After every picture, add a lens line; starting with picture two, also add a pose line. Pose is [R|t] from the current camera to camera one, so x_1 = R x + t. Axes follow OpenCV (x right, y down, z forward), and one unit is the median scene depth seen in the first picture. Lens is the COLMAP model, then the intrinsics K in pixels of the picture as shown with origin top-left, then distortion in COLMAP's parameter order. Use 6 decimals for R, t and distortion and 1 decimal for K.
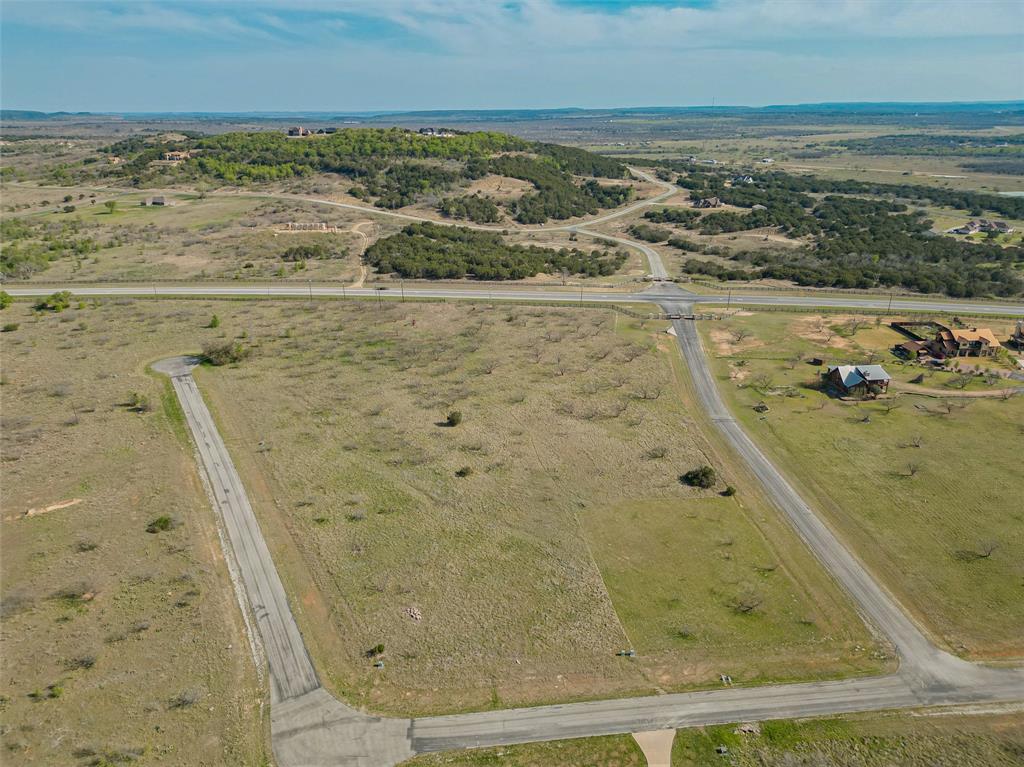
lens RADIAL K [[712.2, 0, 510.9], [0, 712.2, 386.9], [0, 0, 1]] dist [0.069524, -0.062704]
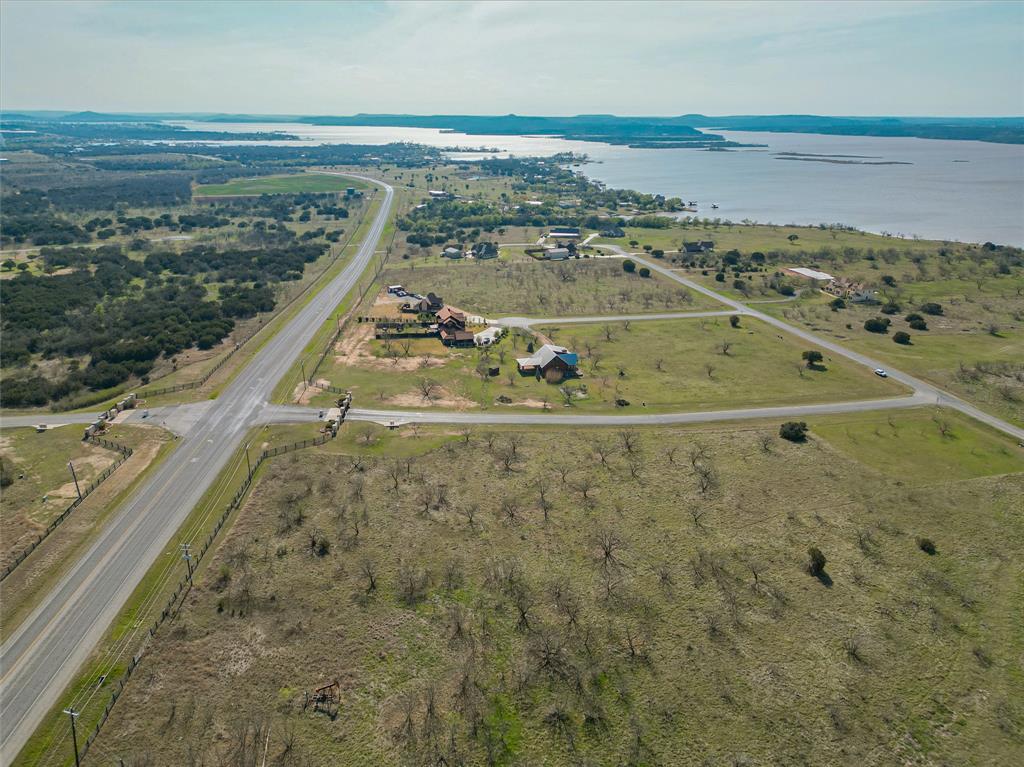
lens RADIAL K [[712.2, 0, 511.1], [0, 712.2, 380.5], [0, 0, 1]] dist [0.069524, -0.062704]
pose [[-0.163061, -0.334140, 0.928311, -0.279962], [0.352193, 0.859200, 0.371128, -0.210765], [-0.921613, 0.387461, -0.022420, 0.545325]]
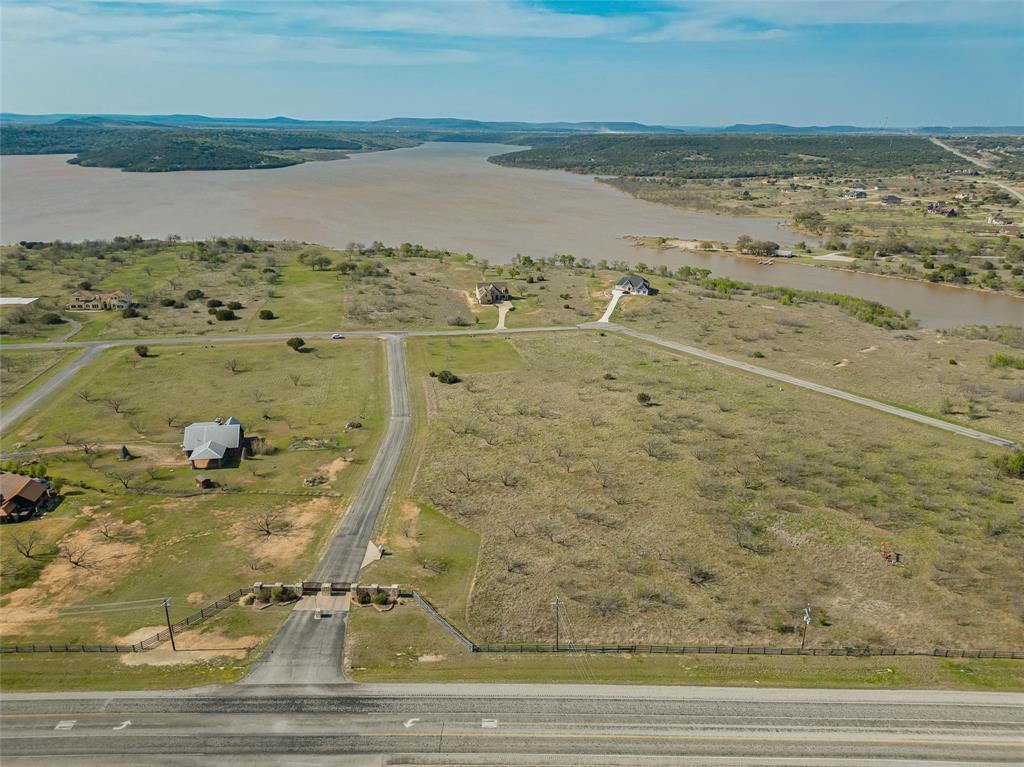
lens RADIAL K [[712.2, 0, 515.5], [0, 712.2, 384.5], [0, 0, 1]] dist [0.069524, -0.062704]
pose [[-0.994606, 0.028004, -0.099871, 0.104896], [-0.044377, 0.755400, 0.653760, -0.313646], [0.093751, 0.654665, -0.750083, 0.808850]]
